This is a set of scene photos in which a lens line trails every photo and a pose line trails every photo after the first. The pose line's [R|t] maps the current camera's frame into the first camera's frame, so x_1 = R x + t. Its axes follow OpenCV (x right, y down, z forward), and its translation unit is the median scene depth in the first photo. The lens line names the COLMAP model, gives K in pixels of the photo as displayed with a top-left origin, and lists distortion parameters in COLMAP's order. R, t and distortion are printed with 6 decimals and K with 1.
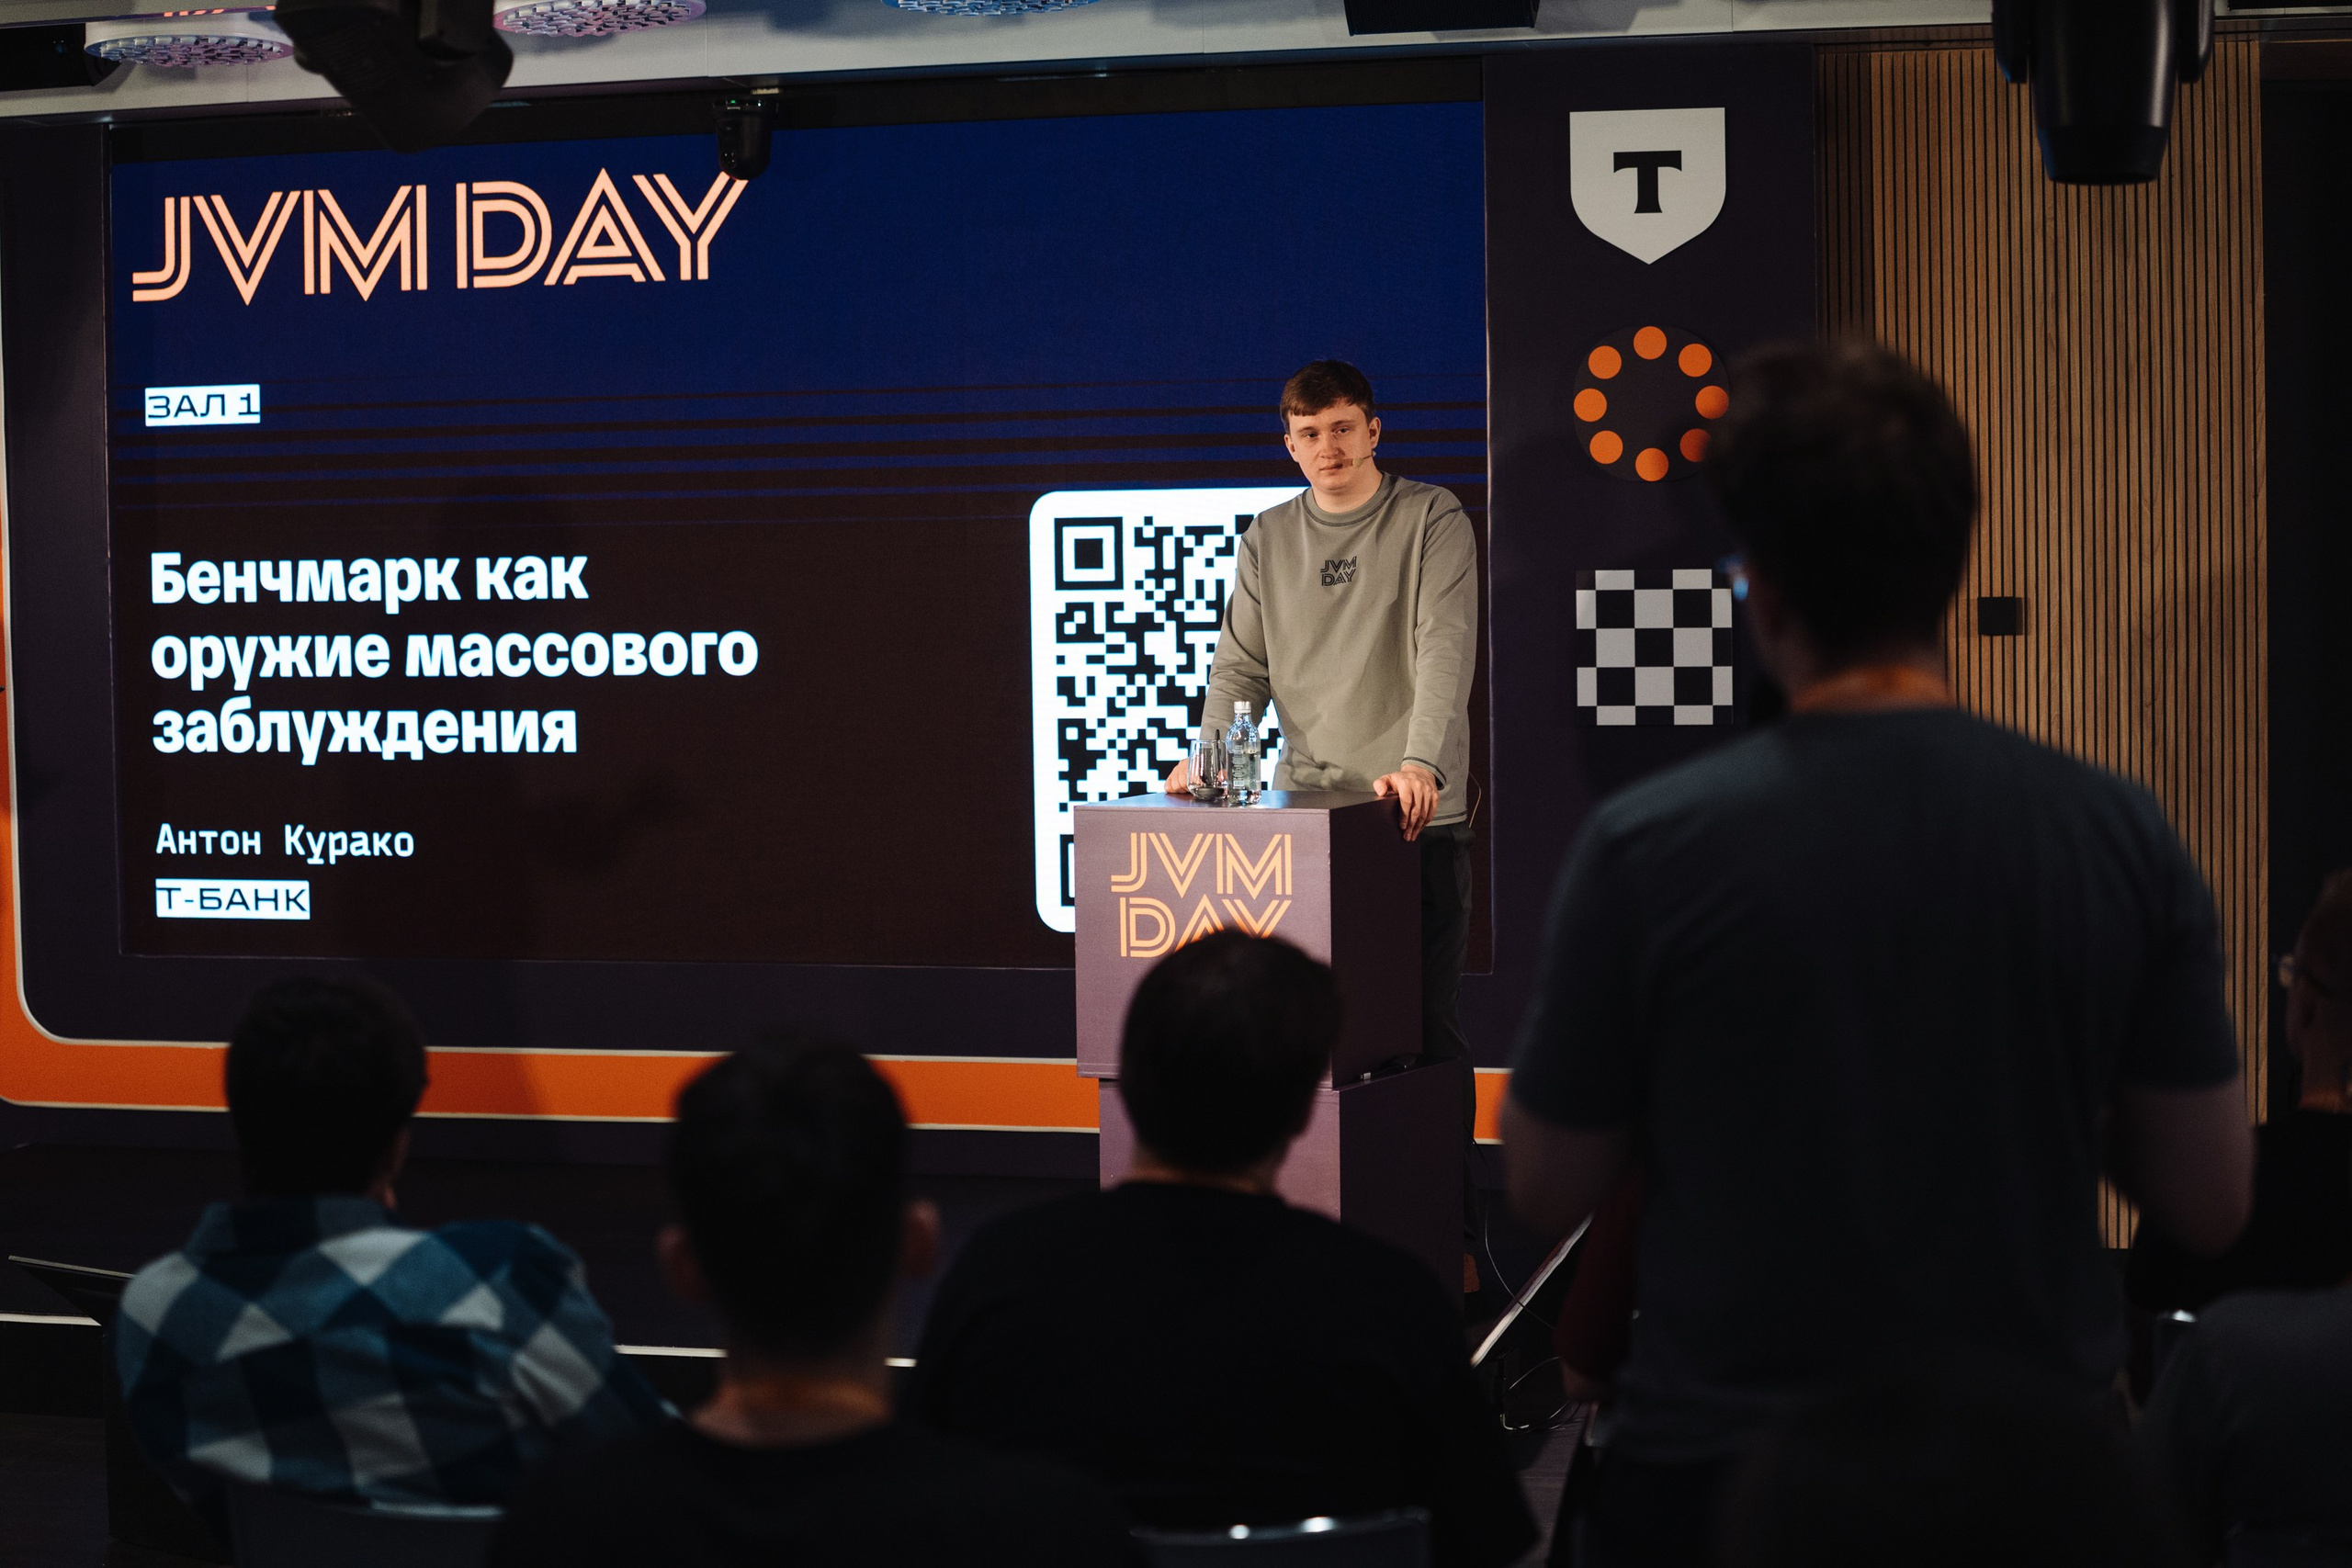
lens RADIAL K [[3536.9, 0, 1110.5], [0, 3536.9, 681.0], [0, 0, 1]] dist [-0.177560, 0.000000]
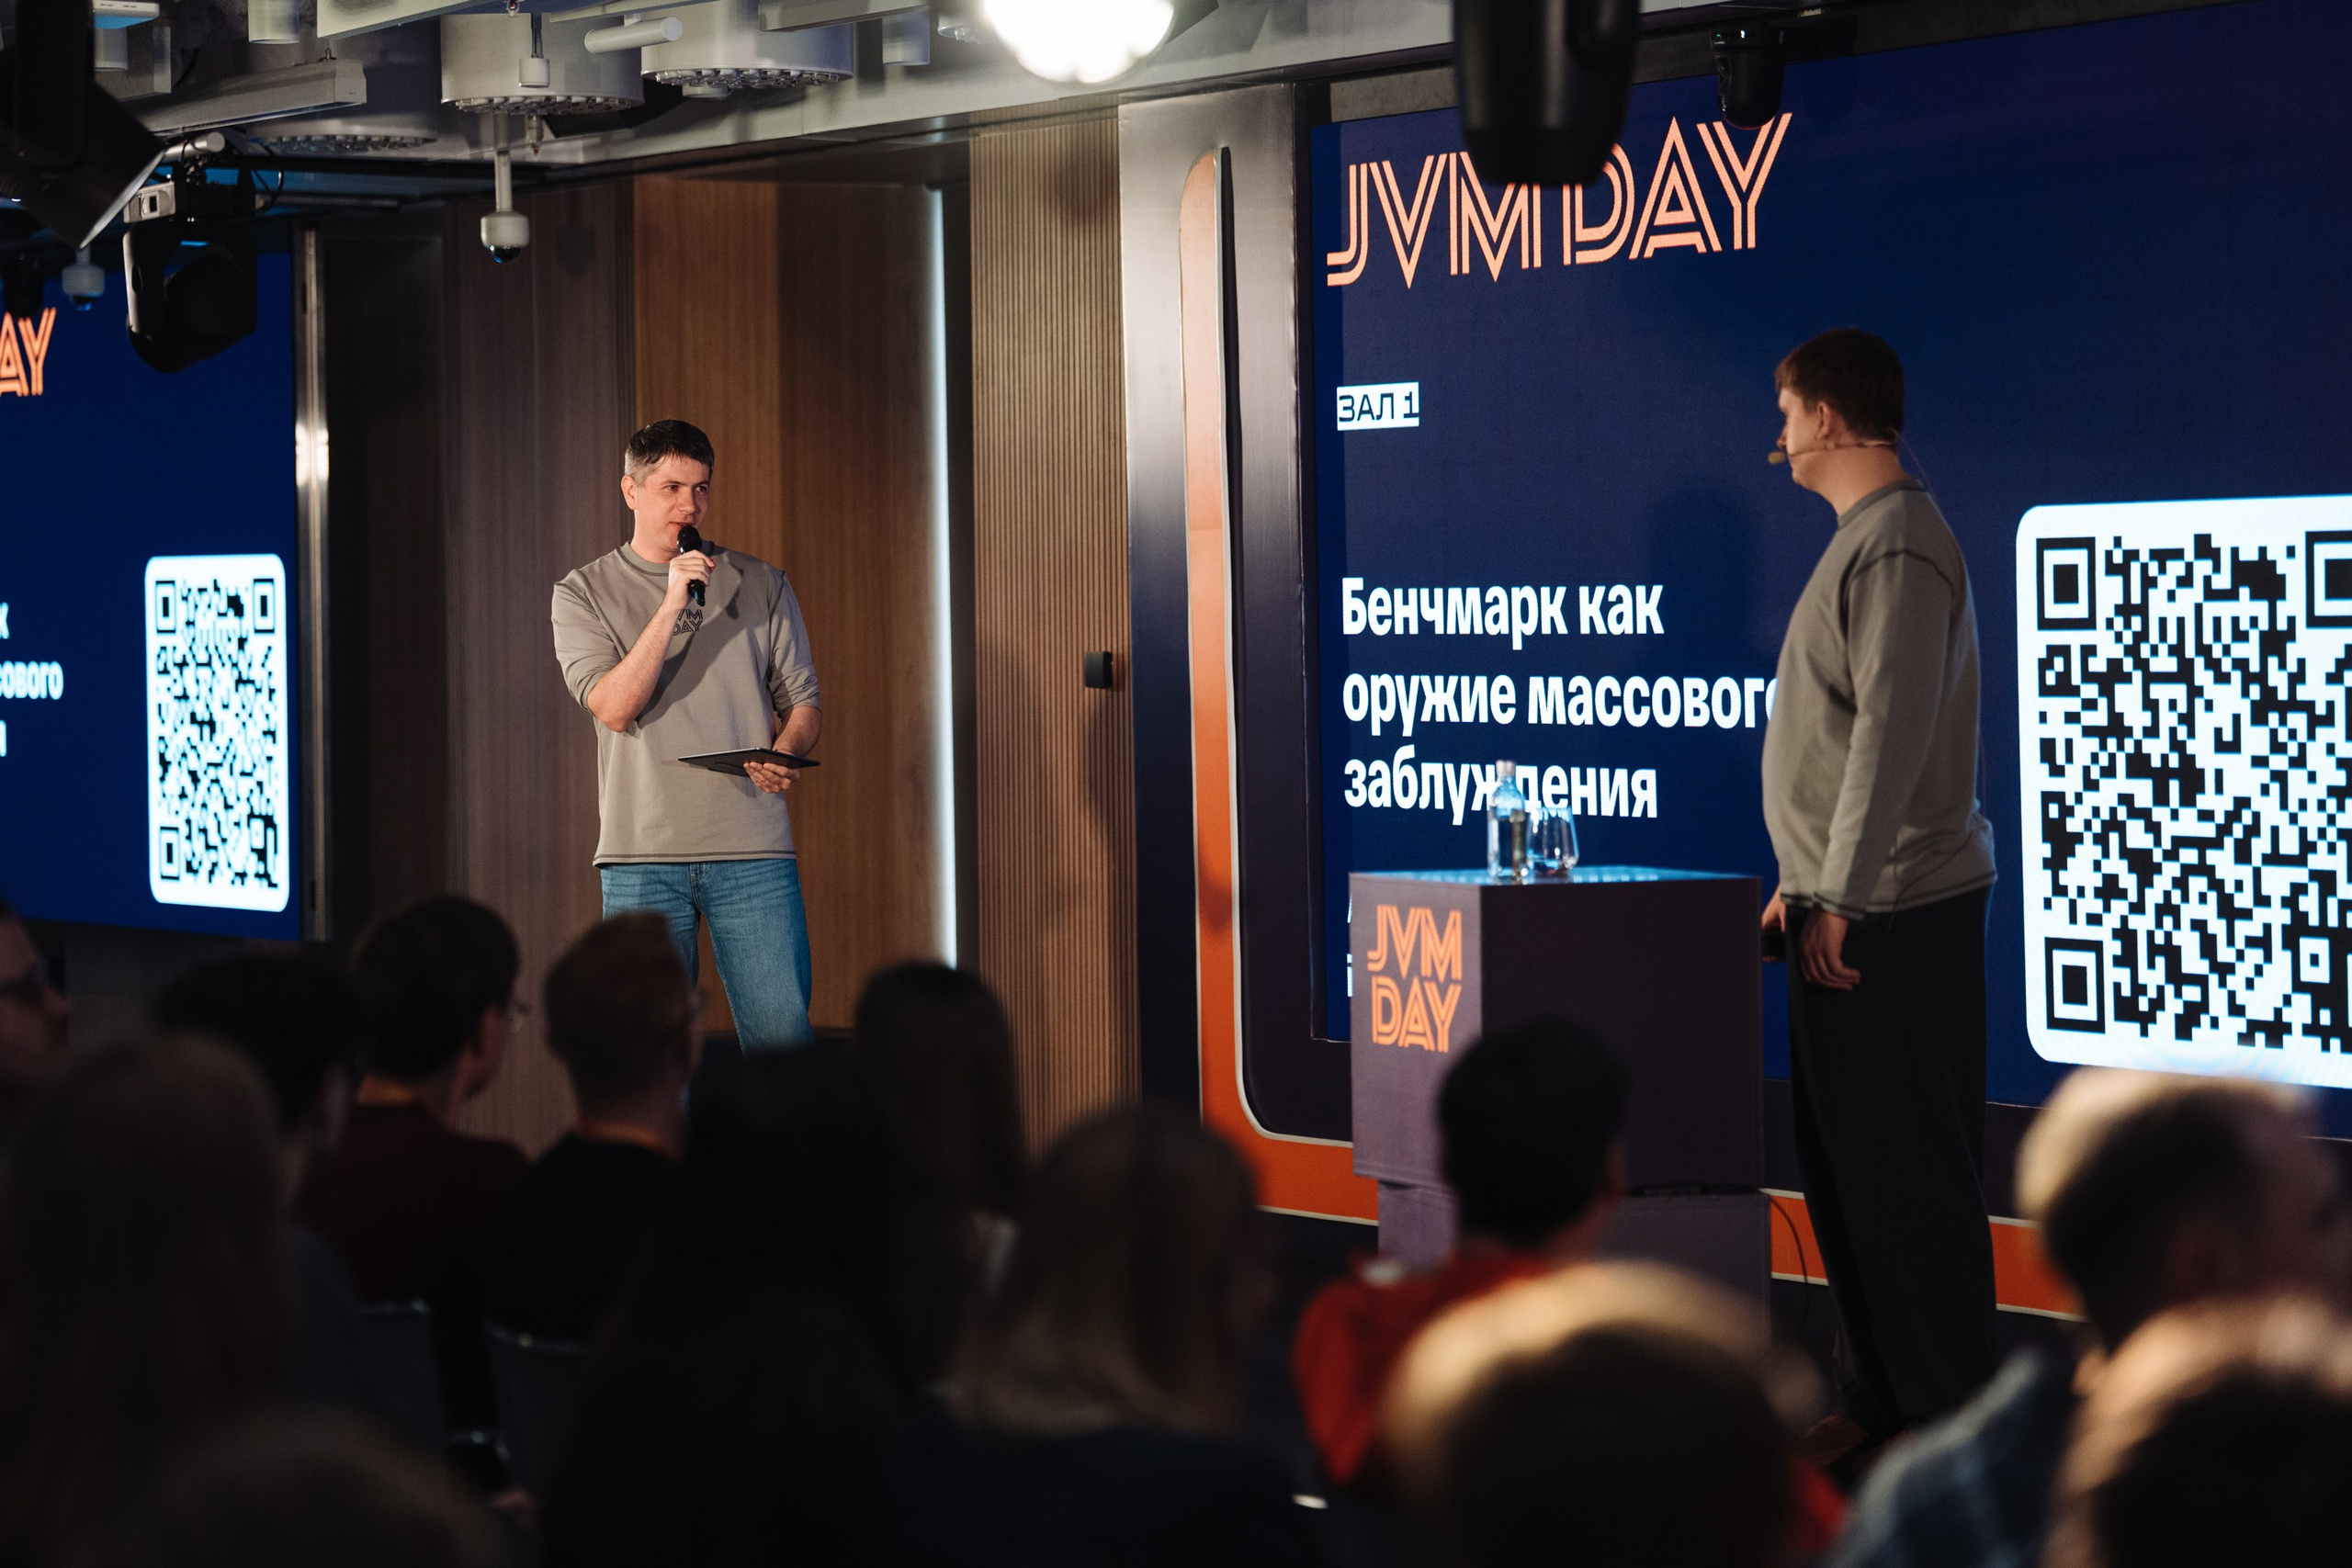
lens RADIAL K [[6199.4, 0, 1106.6], [0, 6199.4, 764.4], [0, 0, 1]] dist [0.404051, 0.000000]
pose [[0.703162, 0.024058, -0.710622, 0.816106], [-0.023181, 0.999672, 0.010906, -0.005744], [0.710651, 0.008804, 0.703489, -0.134193]]
